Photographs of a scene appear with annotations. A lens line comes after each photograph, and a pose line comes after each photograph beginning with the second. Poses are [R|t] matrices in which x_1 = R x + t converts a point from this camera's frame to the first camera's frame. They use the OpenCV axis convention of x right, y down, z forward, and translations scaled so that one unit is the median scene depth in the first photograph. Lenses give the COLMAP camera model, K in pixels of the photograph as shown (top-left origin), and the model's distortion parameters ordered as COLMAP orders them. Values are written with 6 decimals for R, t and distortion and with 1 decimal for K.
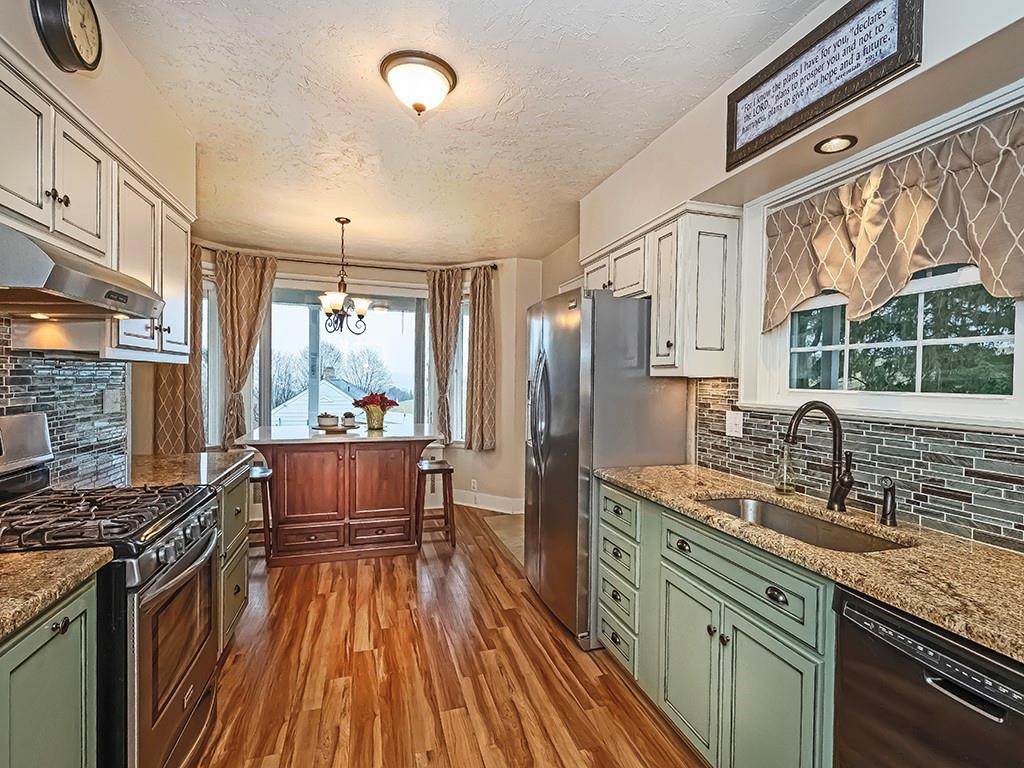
lens RADIAL K [[482.6, 0, 512.1], [0, 482.6, 391.6], [0, 0, 1]] dist [0.004893, -0.000029]
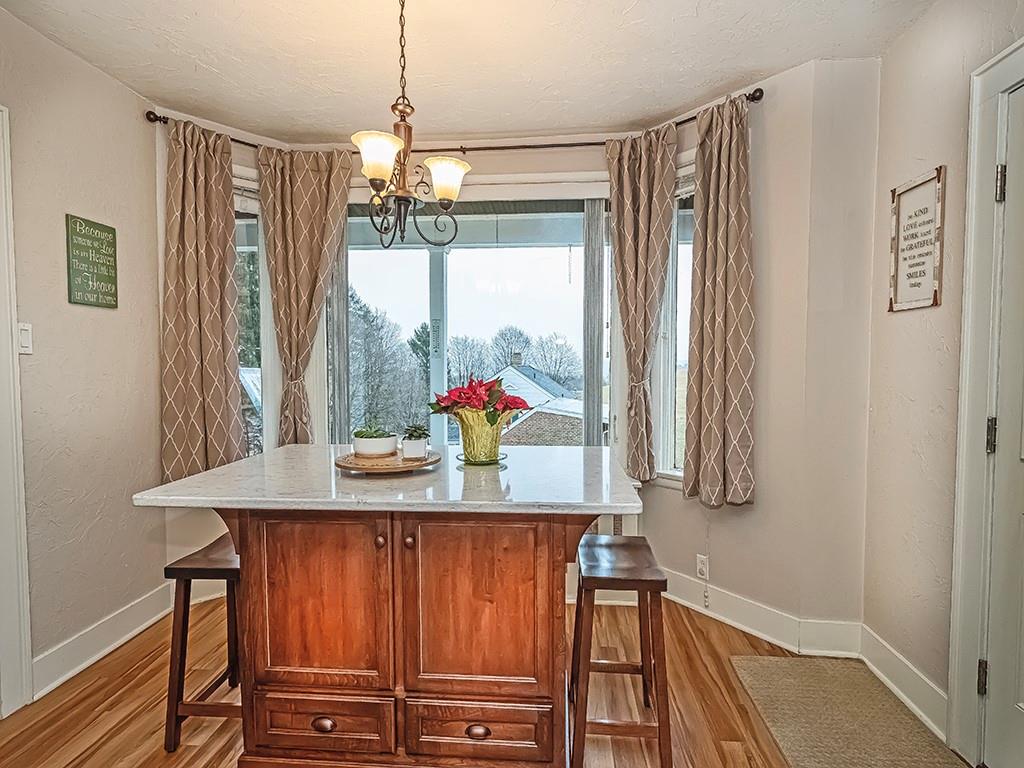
lens RADIAL K [[507.5, 0, 512.6], [0, 507.5, 392.7], [0, 0, 1]] dist [0.006532, -0.005269]
pose [[0.929108, 0.005367, -0.369769, -0.070636], [0.005788, 0.999561, 0.029051, 0.000886], [0.369763, -0.029132, 0.928669, 0.474476]]
